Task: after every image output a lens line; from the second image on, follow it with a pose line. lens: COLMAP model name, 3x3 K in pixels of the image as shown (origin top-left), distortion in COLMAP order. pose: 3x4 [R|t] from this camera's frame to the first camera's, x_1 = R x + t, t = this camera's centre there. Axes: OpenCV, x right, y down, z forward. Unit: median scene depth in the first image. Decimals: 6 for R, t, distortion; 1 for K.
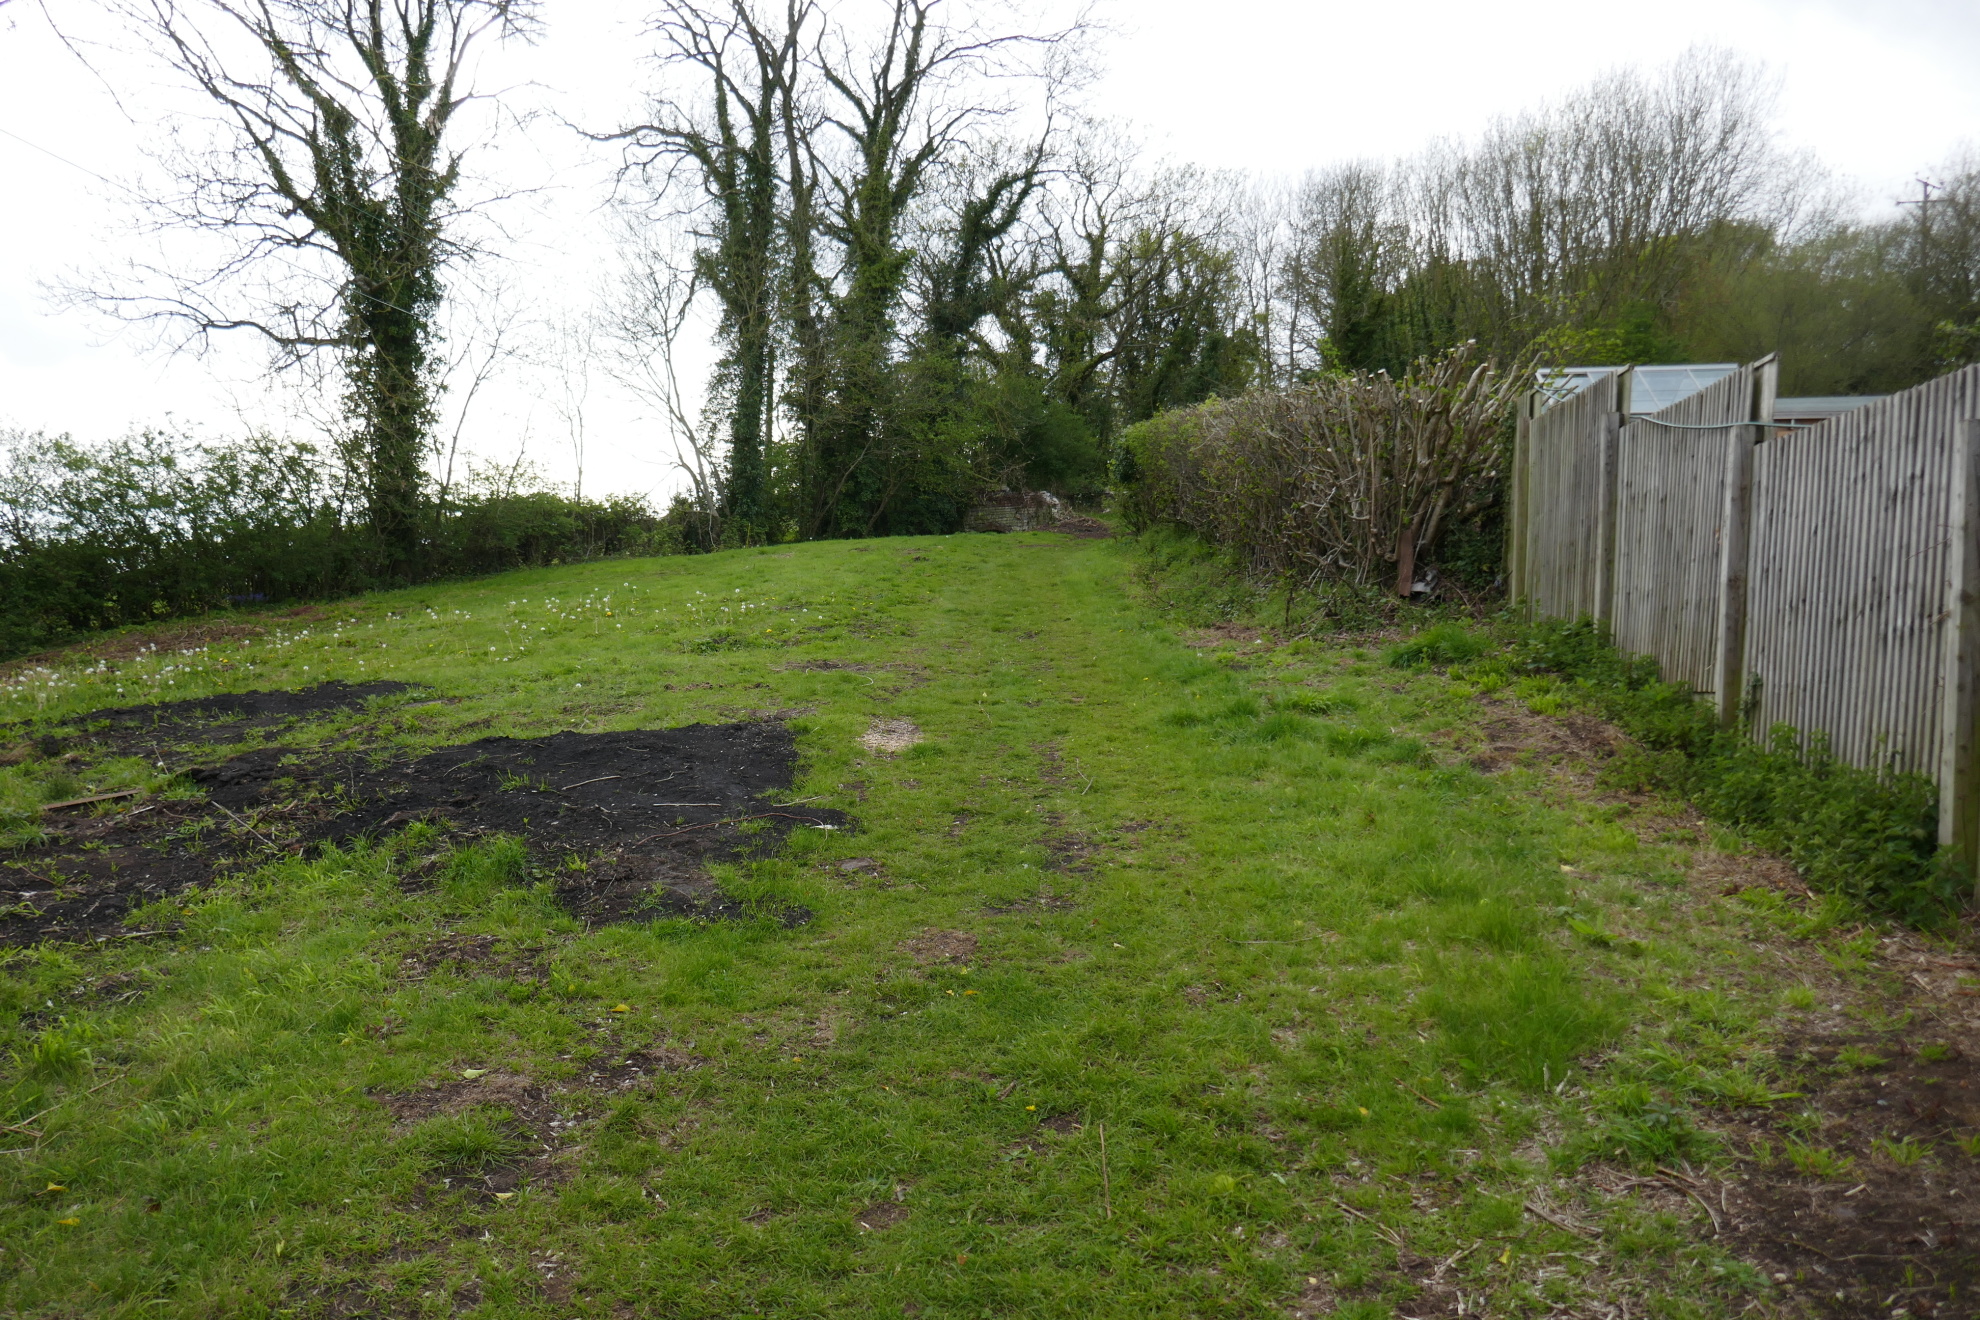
lens RADIAL K [[1463.2, 0, 992.4], [0, 1463.2, 661.6], [0, 0, 1]] dist [-0.000091, 0.000336]
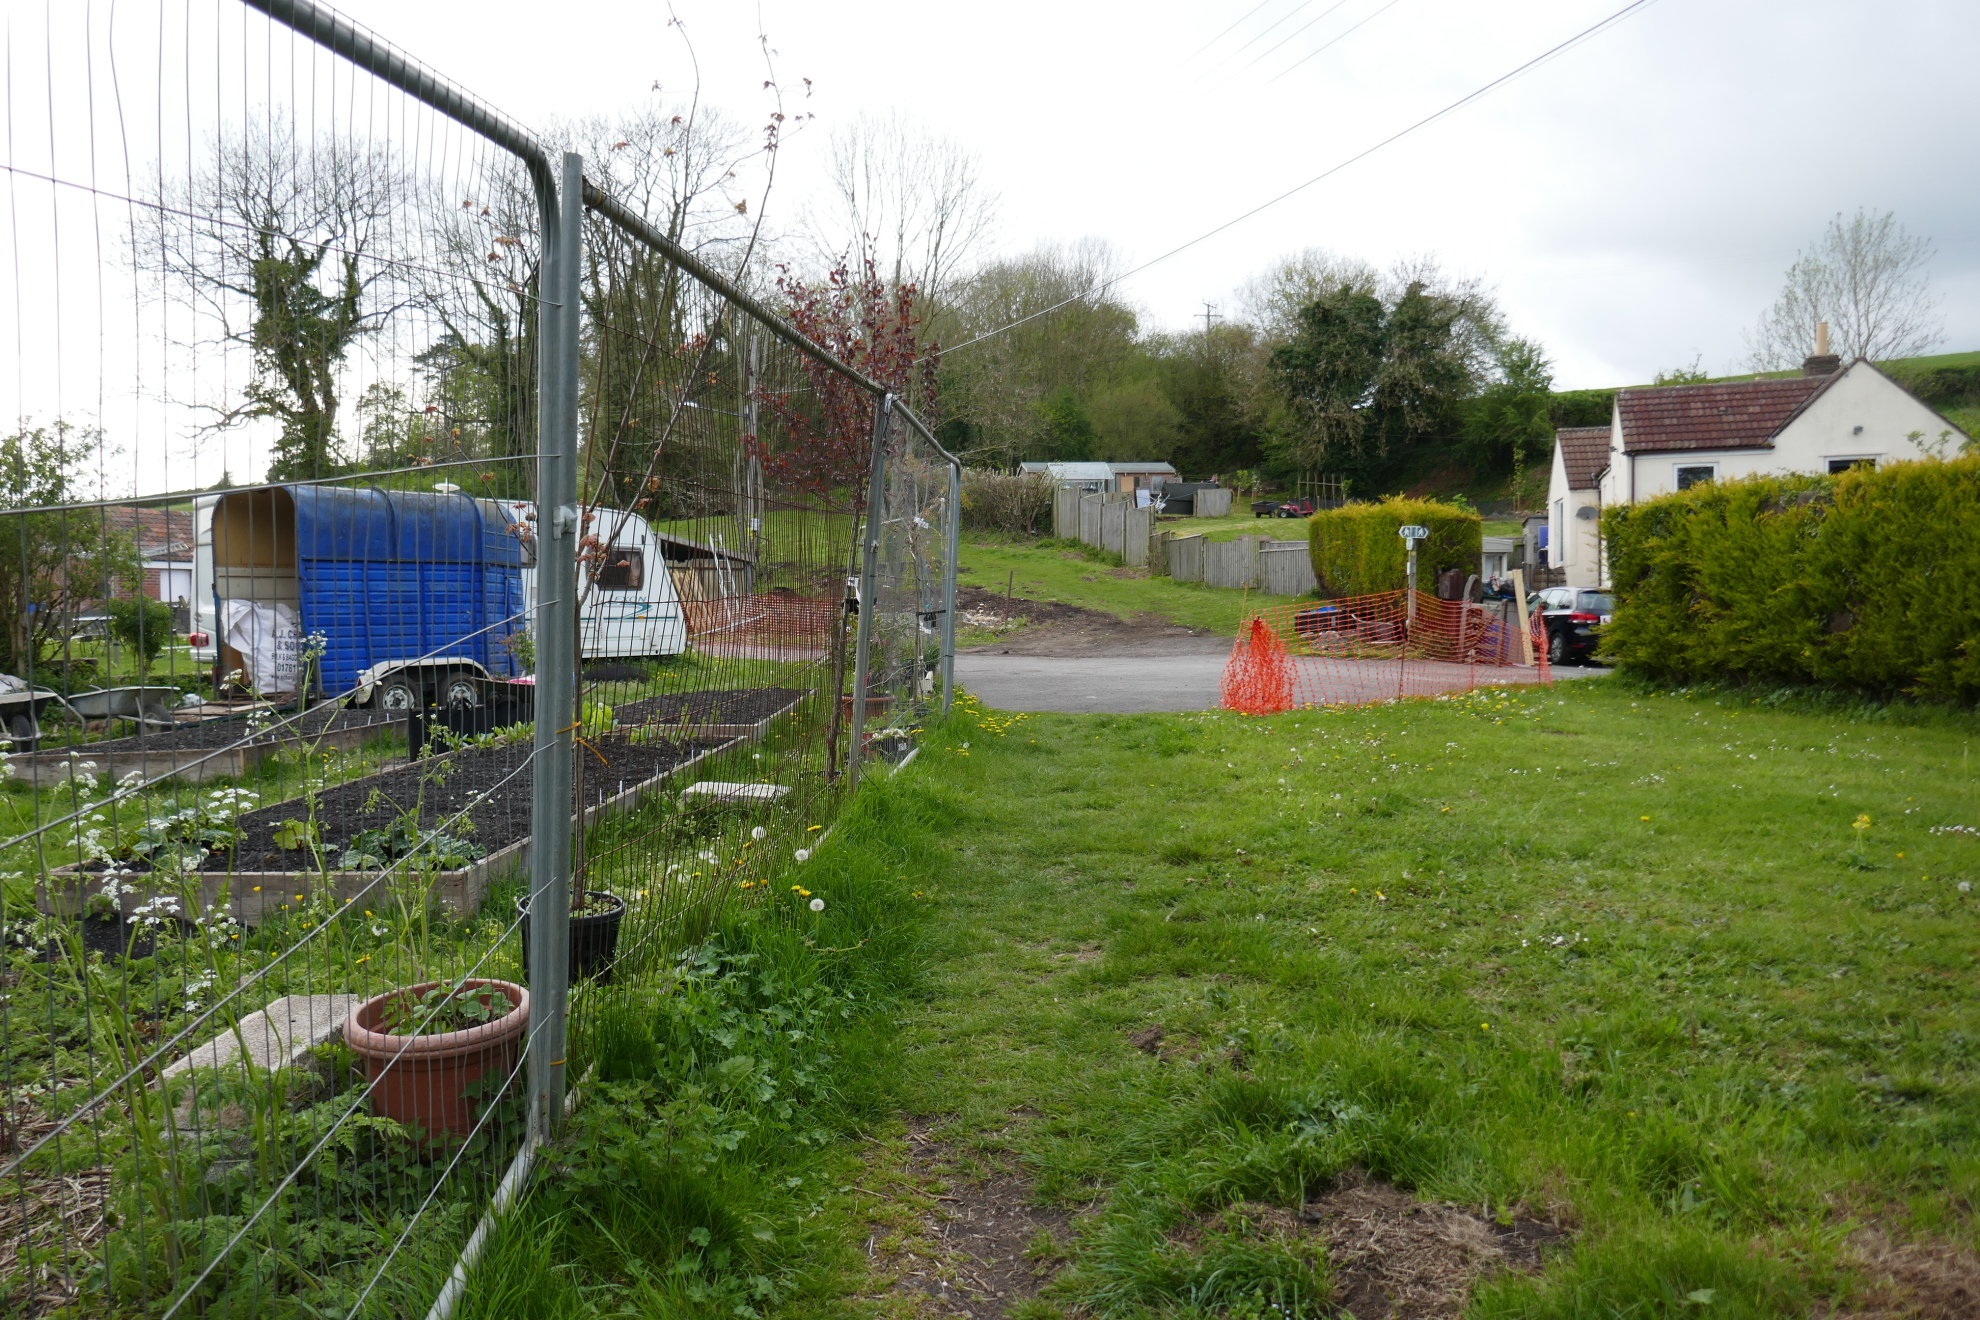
lens RADIAL K [[1463.2, 0, 989.7], [0, 1463.2, 659.2], [0, 0, 1]] dist [-0.000091, 0.000336]
pose [[0.929901, -0.040558, 0.365567, -1.285378], [0.031705, 0.999041, 0.030189, 0.171862], [-0.366441, -0.016483, 0.930295, -2.668403]]
